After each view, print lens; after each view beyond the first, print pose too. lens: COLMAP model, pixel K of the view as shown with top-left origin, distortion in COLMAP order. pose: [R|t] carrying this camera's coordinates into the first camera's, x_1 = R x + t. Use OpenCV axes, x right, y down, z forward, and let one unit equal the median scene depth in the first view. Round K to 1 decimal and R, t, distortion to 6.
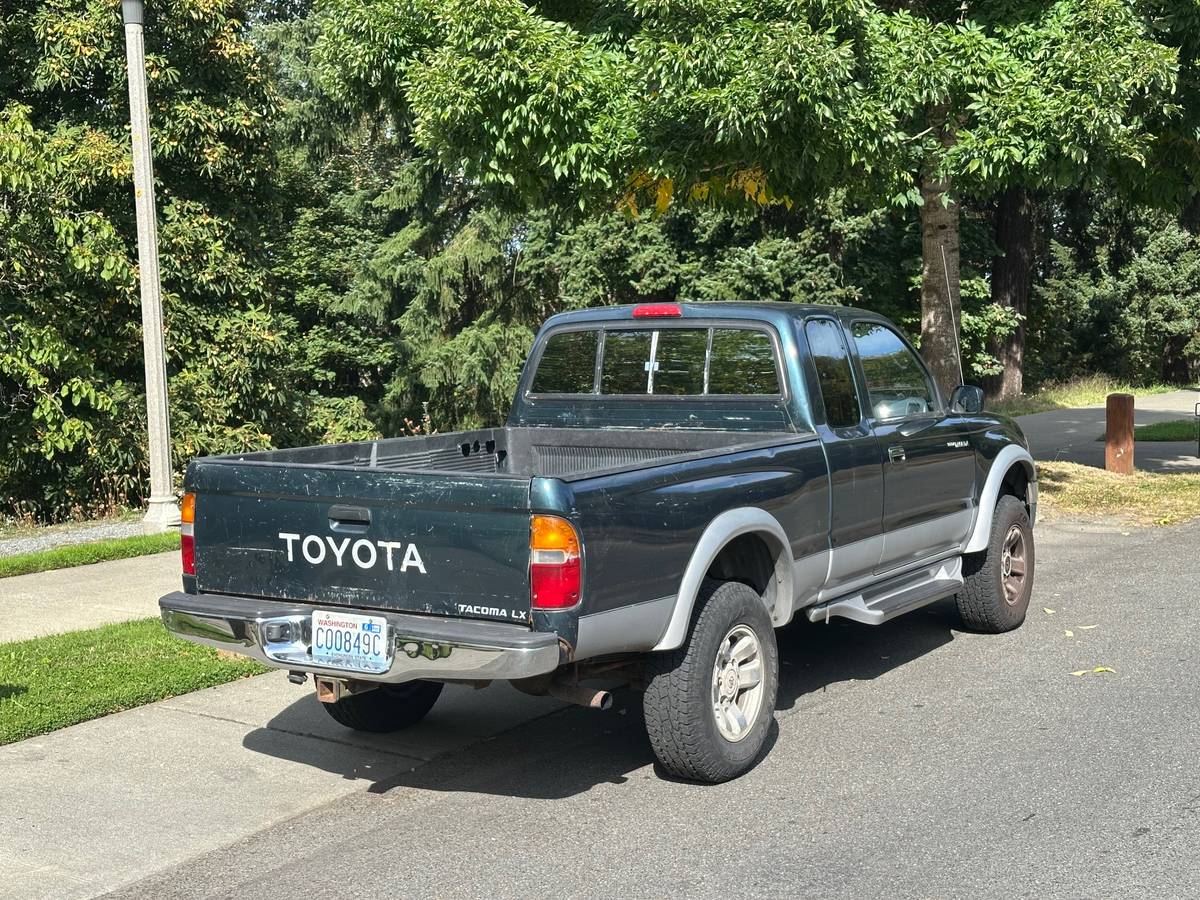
lens RADIAL K [[1640.4, 0, 597.0], [0, 1640.4, 483.2], [0, 0, 1]] dist [0.178196, -0.333505]
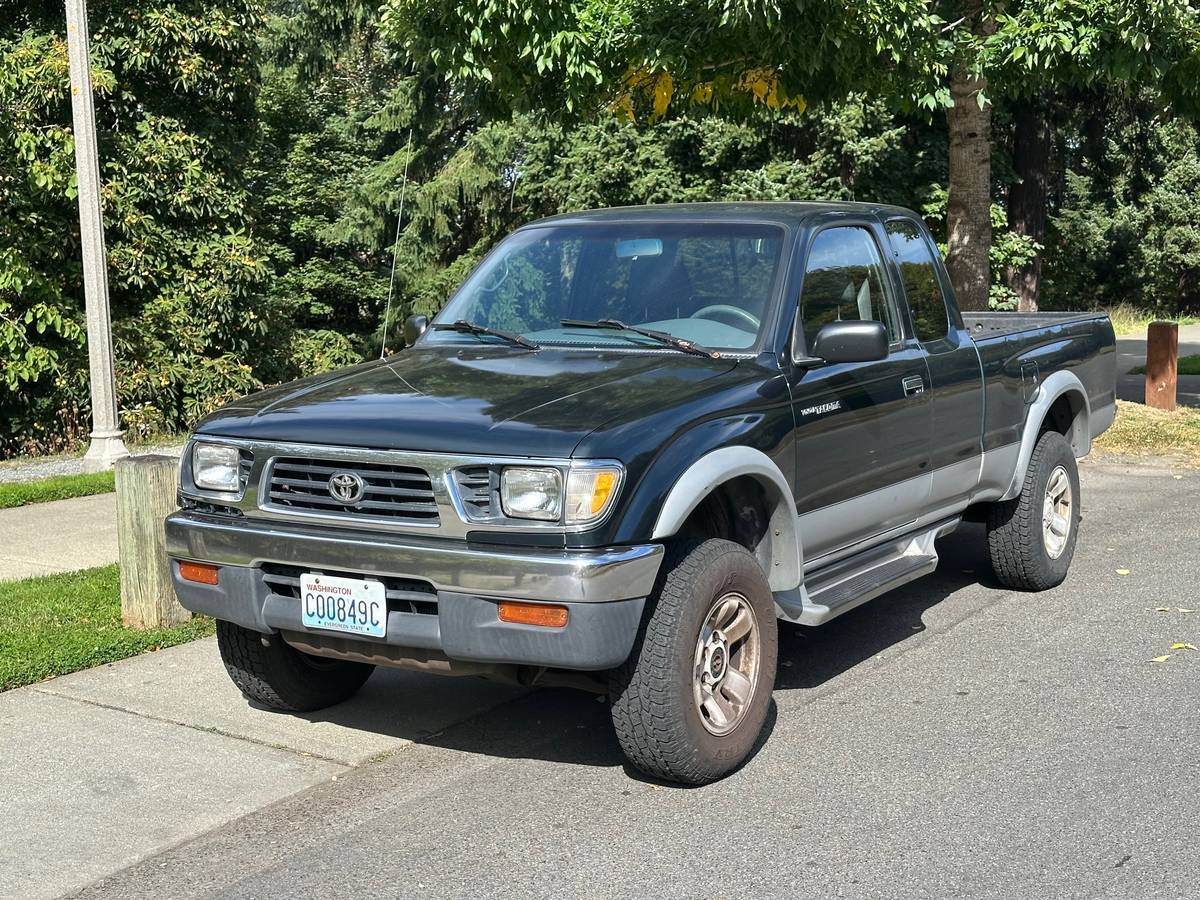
lens RADIAL K [[1643.6, 0, 595.9], [0, 1643.6, 472.7], [0, 0, 1]] dist [0.185737, -0.379789]
pose [[0.999988, 0.003499, -0.003313, 0.003931], [-0.003386, 0.999436, 0.033418, -0.000327], [0.003428, -0.033406, 0.999436, 0.046453]]
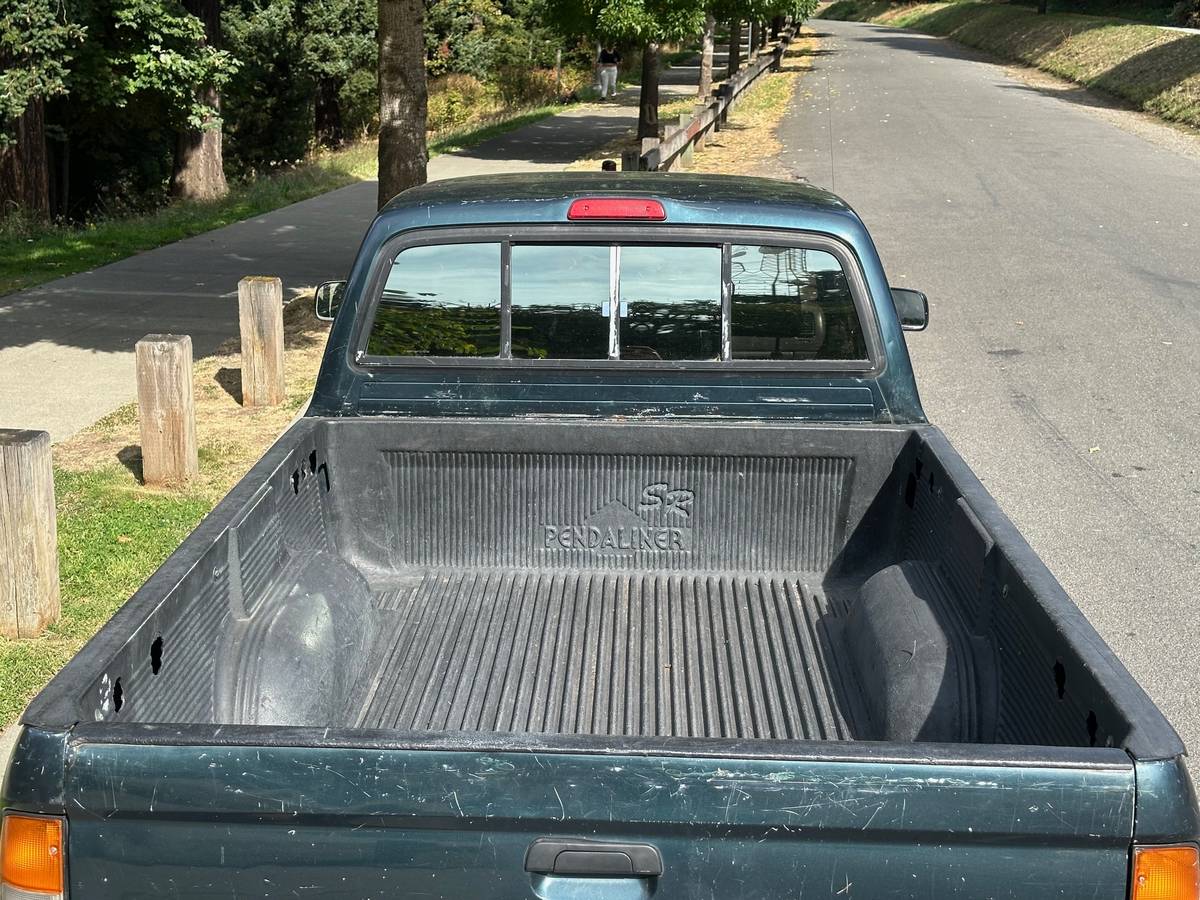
lens RADIAL K [[1648.2, 0, 604.0], [0, 1648.2, 482.2], [0, 0, 1]] dist [0.214983, -0.493010]
pose [[0.866474, -0.102933, 0.488494, -0.065966], [0.025597, 0.986386, 0.162443, -0.027042], [-0.498565, -0.128249, 0.857313, 0.128789]]
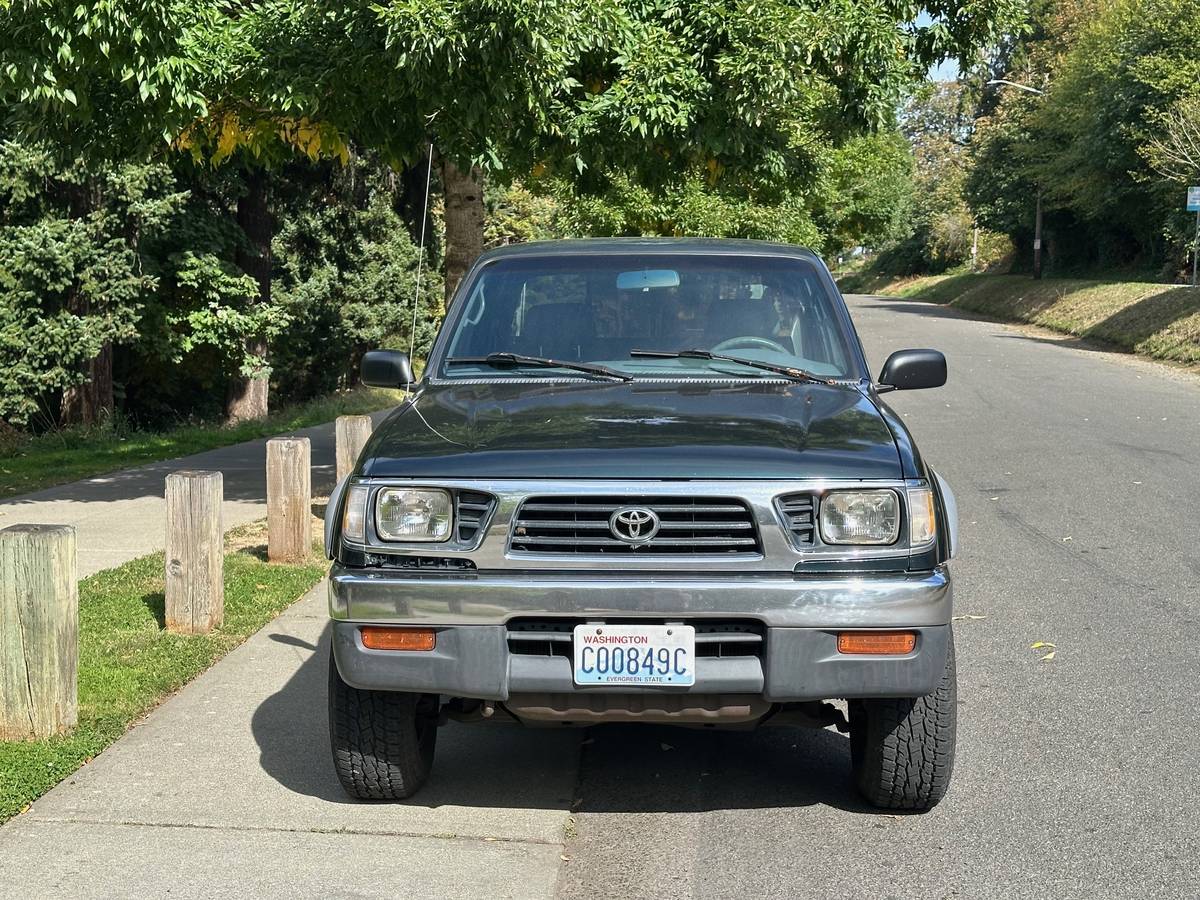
lens RADIAL K [[1643.6, 0, 595.9], [0, 1643.6, 472.7], [0, 0, 1]] dist [0.185737, -0.379789]
pose [[0.873851, -0.031478, 0.485174, -0.099586], [0.037086, 0.999310, -0.001961, 0.002224], [-0.484778, 0.019707, 0.874415, 0.083180]]
